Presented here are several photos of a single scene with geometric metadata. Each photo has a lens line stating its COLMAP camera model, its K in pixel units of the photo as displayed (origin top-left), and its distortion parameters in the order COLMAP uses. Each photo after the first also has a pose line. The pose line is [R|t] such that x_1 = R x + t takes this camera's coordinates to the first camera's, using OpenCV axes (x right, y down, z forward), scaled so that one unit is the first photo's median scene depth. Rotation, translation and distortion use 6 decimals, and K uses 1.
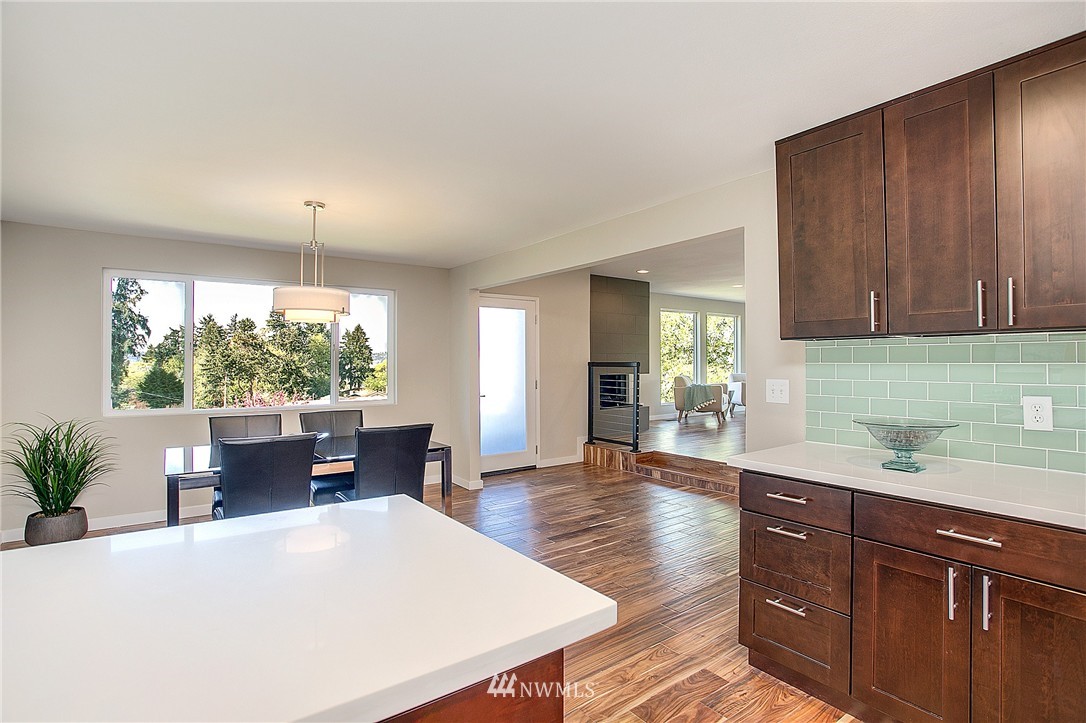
lens RADIAL K [[532.6, 0, 537.8], [0, 532.6, 361.2], [0, 0, 1]] dist [-0.021057, 0.008070]
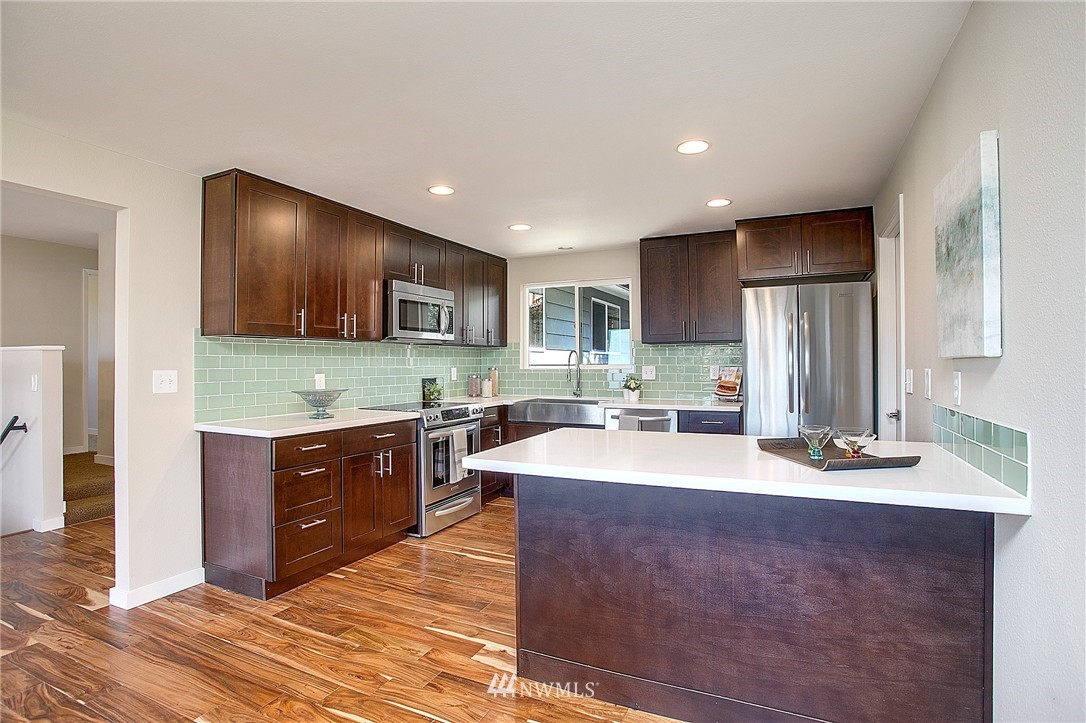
lens RADIAL K [[532.6, 0, 537.9], [0, 532.6, 361.7], [0, 0, 1]] dist [-0.021057, 0.008070]
pose [[-0.462971, 0.018049, 0.886190, -1.171091], [0.013826, 0.999818, -0.013140, 0.059643], [-0.886266, 0.006168, -0.463136, 1.206734]]
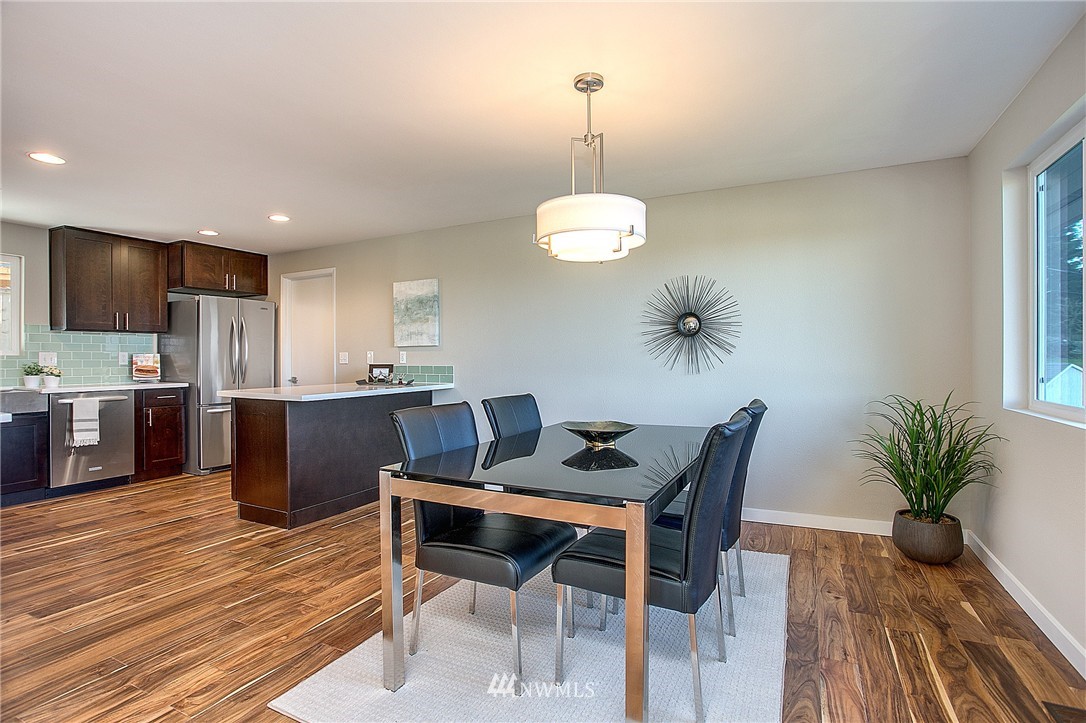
lens RADIAL K [[532.6, 0, 542.0], [0, 532.6, 359.2], [0, 0, 1]] dist [-0.021057, 0.008070]
pose [[-0.899577, 0.008411, -0.436681, -0.159096], [0.004499, 0.999940, 0.009993, 0.073341], [0.436739, 0.007025, -0.899561, 2.818486]]
